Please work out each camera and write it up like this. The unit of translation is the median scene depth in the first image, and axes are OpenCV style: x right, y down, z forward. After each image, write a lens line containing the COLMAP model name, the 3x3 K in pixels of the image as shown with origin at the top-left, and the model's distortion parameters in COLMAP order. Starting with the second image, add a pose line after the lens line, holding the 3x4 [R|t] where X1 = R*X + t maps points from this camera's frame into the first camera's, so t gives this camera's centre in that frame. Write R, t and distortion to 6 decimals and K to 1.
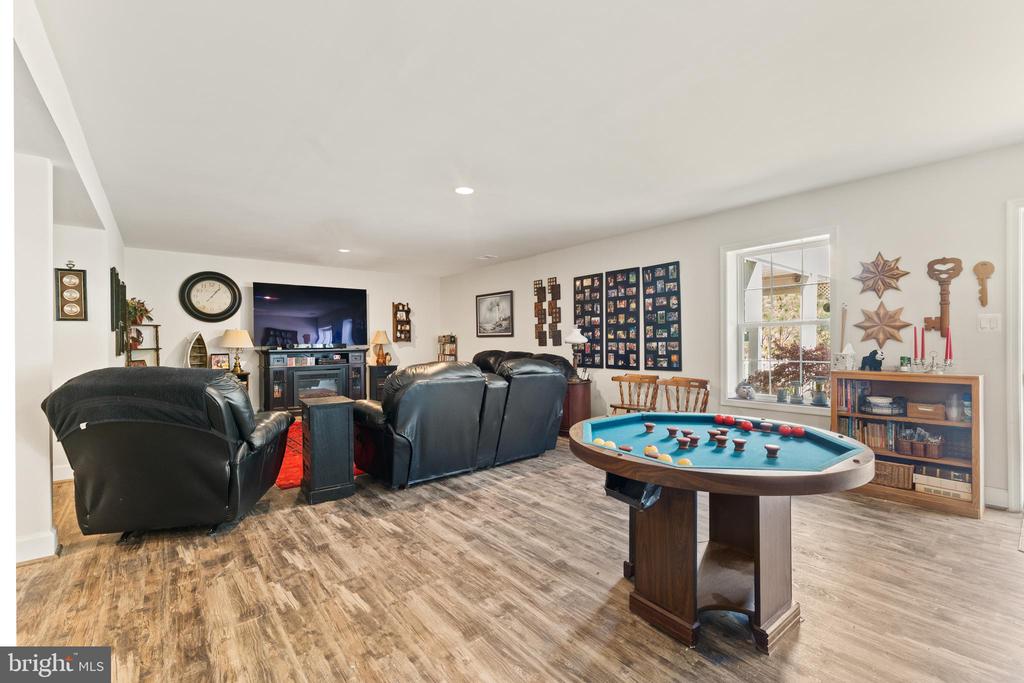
lens RADIAL K [[441.4, 0, 522.6], [0, 441.4, 343.0], [0, 0, 1]] dist [0.004707, 0.000248]
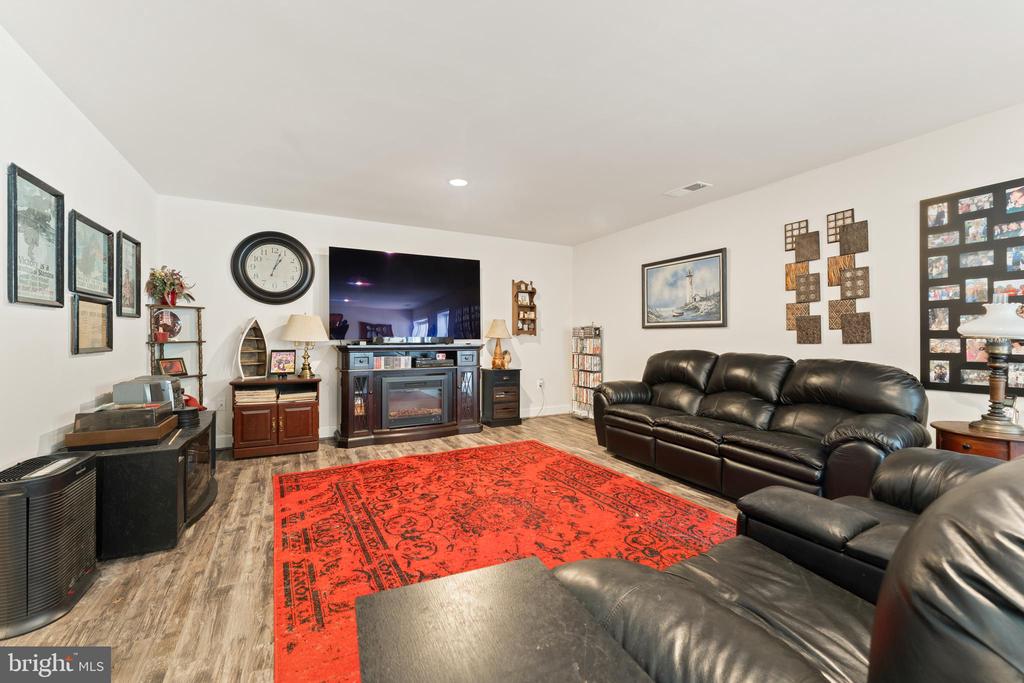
lens RADIAL K [[414.2, 0, 505.5], [0, 414.2, 337.8], [0, 0, 1]] dist [-0.000368, 0.000412]
pose [[0.978246, 0.007849, -0.207302, -0.200740], [-0.008518, 0.999961, -0.002336, 0.003863], [0.207275, 0.004051, 0.978274, 0.415928]]
